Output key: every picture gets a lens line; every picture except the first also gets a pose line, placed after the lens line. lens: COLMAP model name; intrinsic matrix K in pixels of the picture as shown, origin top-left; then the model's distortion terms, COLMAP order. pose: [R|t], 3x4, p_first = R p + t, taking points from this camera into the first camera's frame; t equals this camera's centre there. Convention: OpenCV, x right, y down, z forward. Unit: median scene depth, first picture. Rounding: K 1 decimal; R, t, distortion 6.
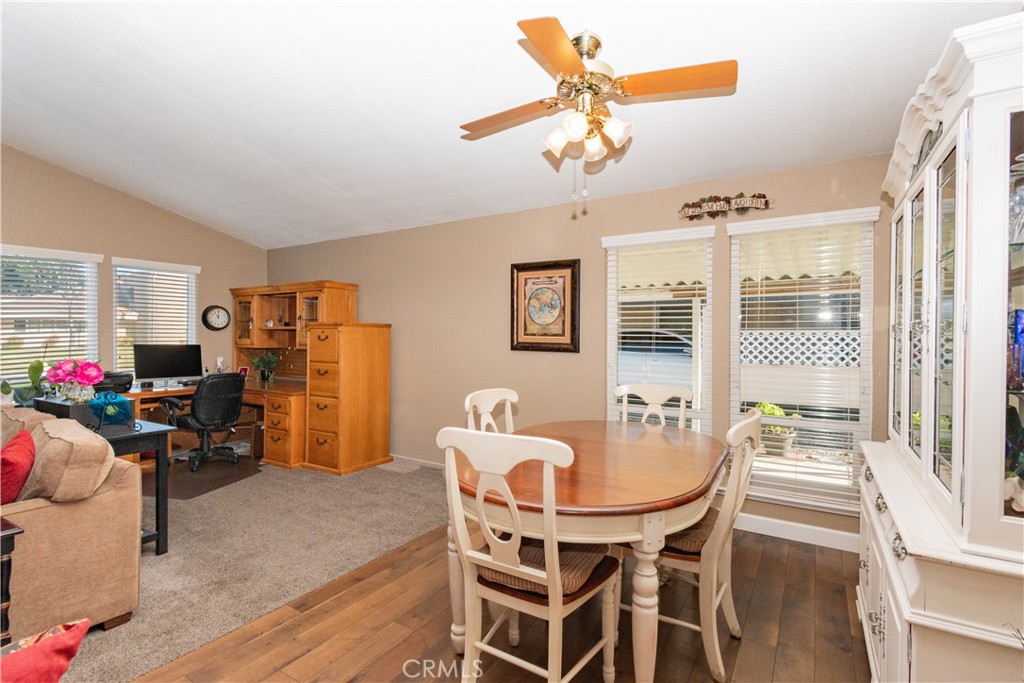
lens RADIAL K [[488.4, 0, 508.3], [0, 488.4, 339.1], [0, 0, 1]] dist [-0.003200, -0.000652]
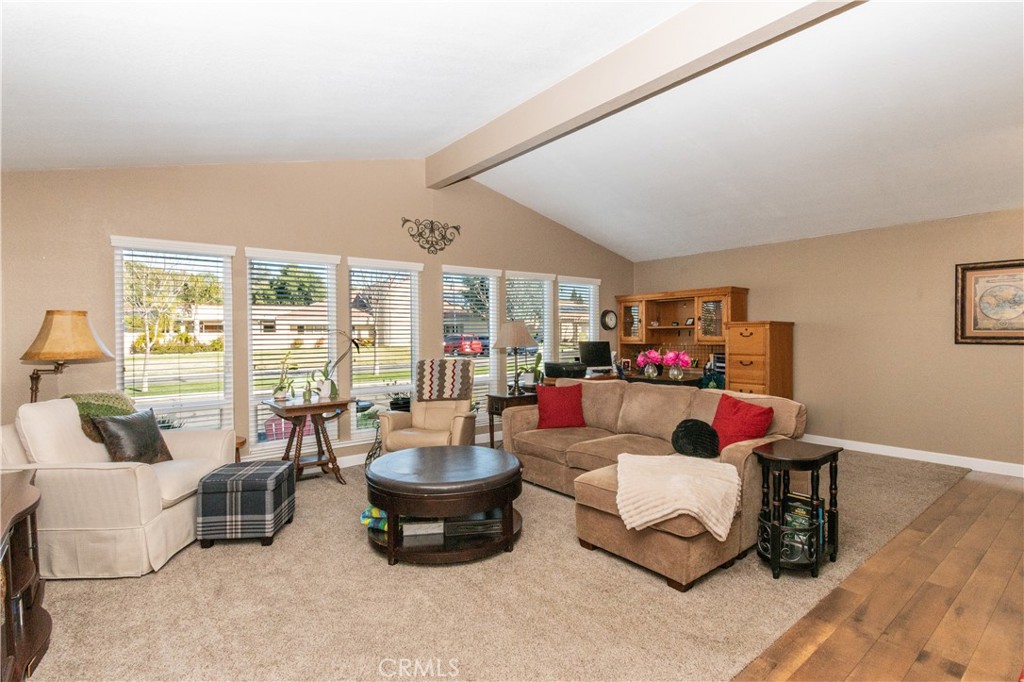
lens RADIAL K [[488.4, 0, 514.0], [0, 488.4, 342.3], [0, 0, 1]] dist [-0.003200, -0.000652]
pose [[0.942816, -0.005593, -0.333266, -0.509557], [0.008678, 0.999932, 0.007767, 0.002295], [0.333200, -0.010215, 0.942801, -0.318100]]
